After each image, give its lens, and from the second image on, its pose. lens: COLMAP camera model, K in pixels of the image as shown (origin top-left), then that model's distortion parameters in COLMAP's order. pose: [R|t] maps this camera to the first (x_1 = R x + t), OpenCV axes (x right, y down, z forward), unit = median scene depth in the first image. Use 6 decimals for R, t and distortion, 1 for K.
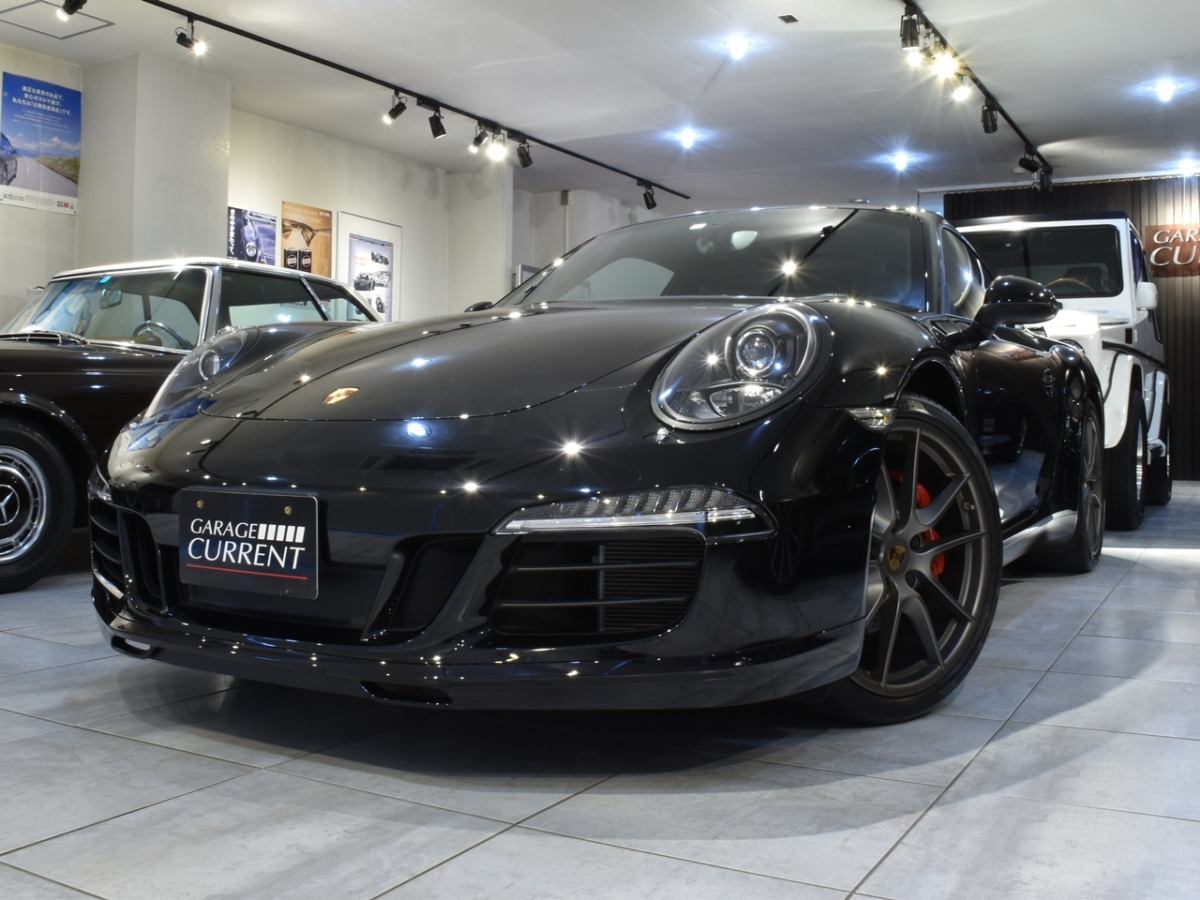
lens RADIAL K [[1181.1, 0, 635.6], [0, 1181.1, 415.0], [0, 0, 1]] dist [-0.101802, 0.042317]
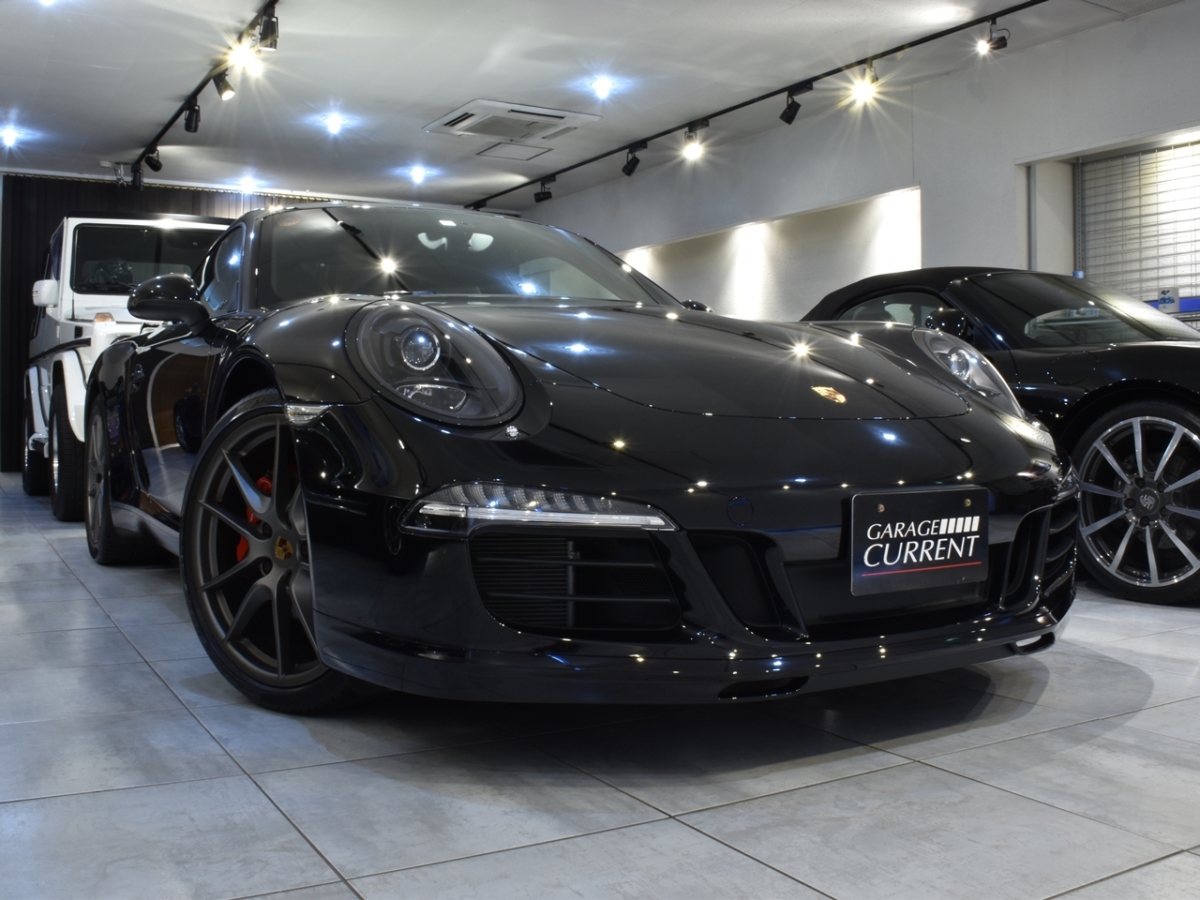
lens RADIAL K [[1155.9, 0, 541.8], [0, 1155.9, 417.4], [0, 0, 1]] dist [-0.088614, 0.017404]
pose [[0.538099, -0.013841, 0.842768, -1.341508], [0.007035, 0.999904, 0.011929, -0.011101], [-0.842852, -0.000490, 0.538145, 0.743571]]
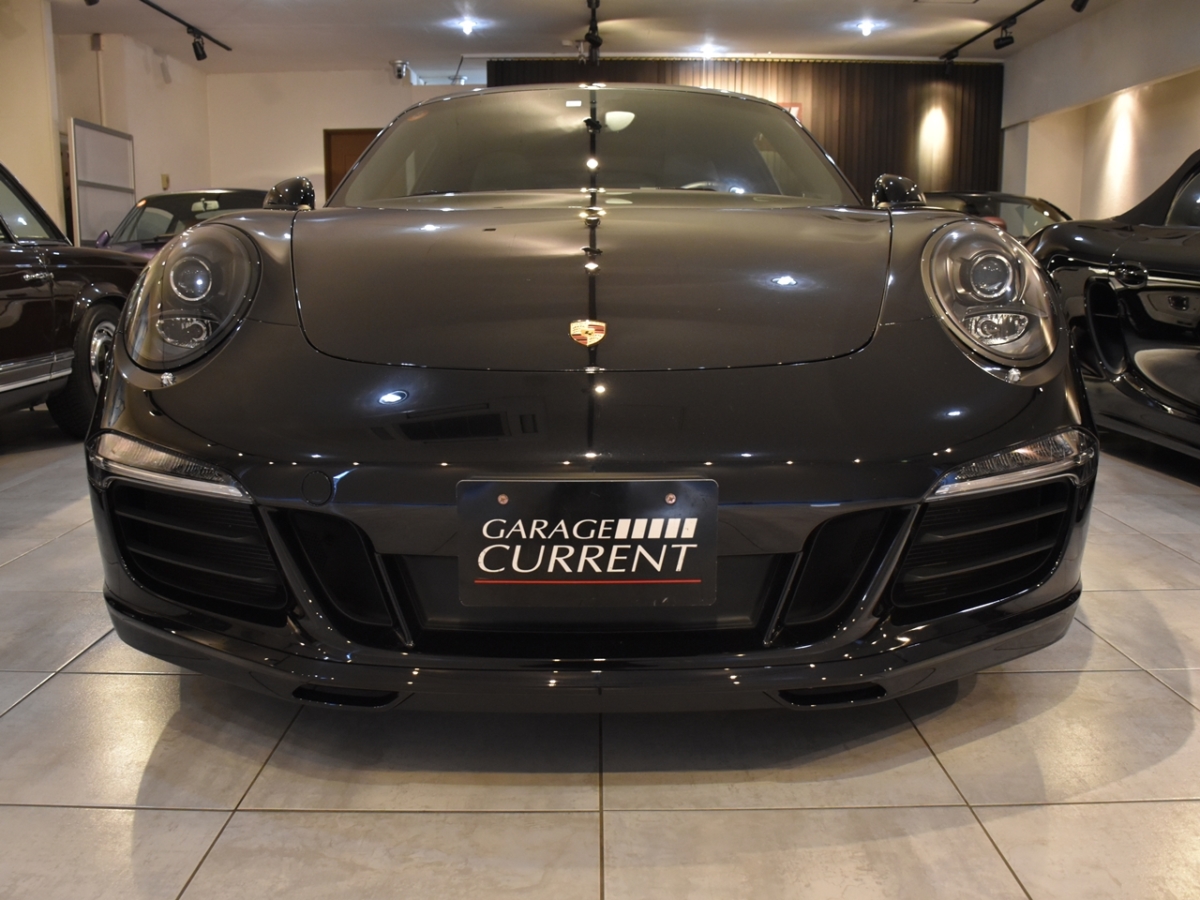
lens RADIAL K [[1070.8, 0, 601.0], [0, 1070.8, 477.2], [0, 0, 1]] dist [-0.125596, 0.054622]
pose [[0.875774, -0.107027, 0.470708, -0.645331], [0.009929, 0.978899, 0.204104, -0.073700], [-0.482620, -0.174075, 0.858356, 0.409749]]
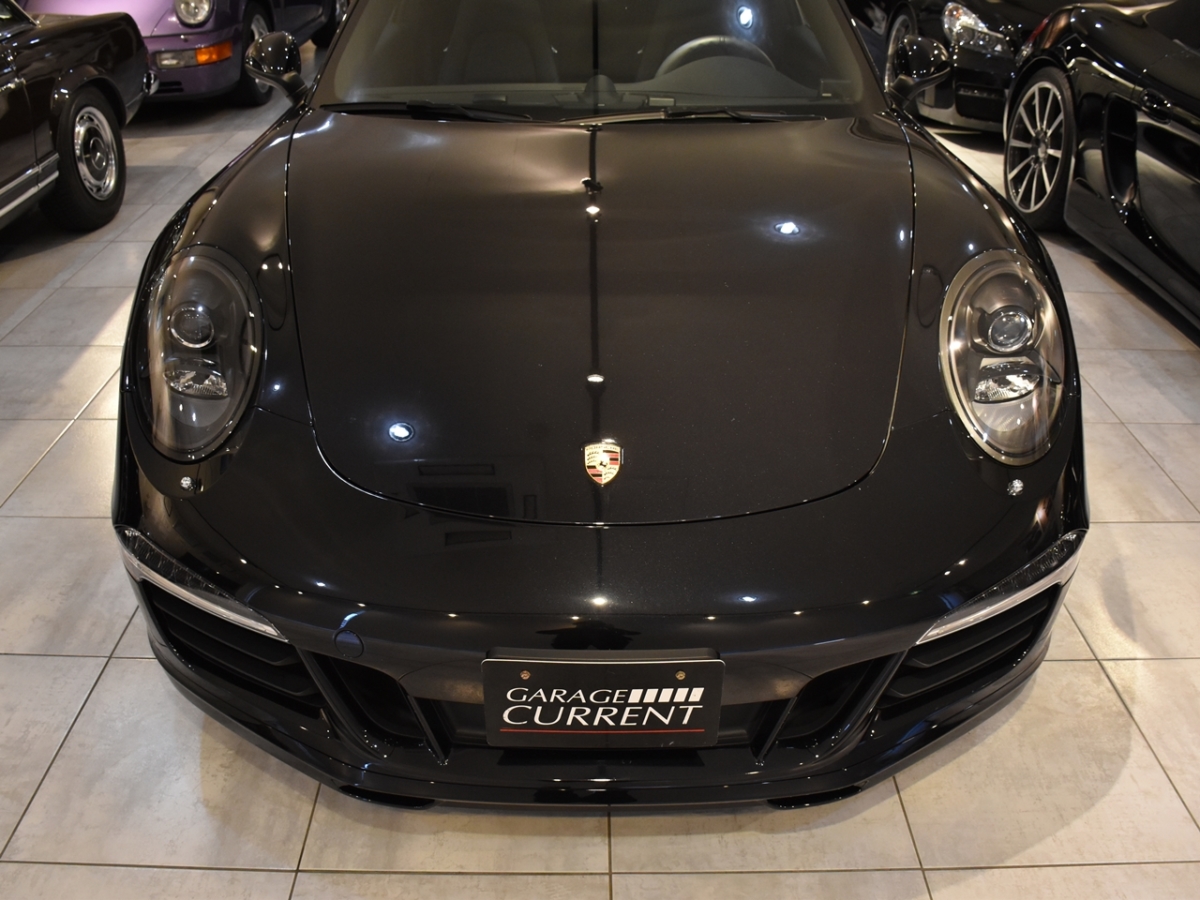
lens RADIAL K [[1023.6, 0, 599.6], [0, 1023.6, 504.3], [0, 0, 1]] dist [-0.101775, 0.006030]
pose [[0.873724, -0.253814, 0.414953, -0.597742], [-0.001521, 0.851640, 0.524125, -0.388199], [-0.486421, -0.458571, 0.743712, 0.528868]]
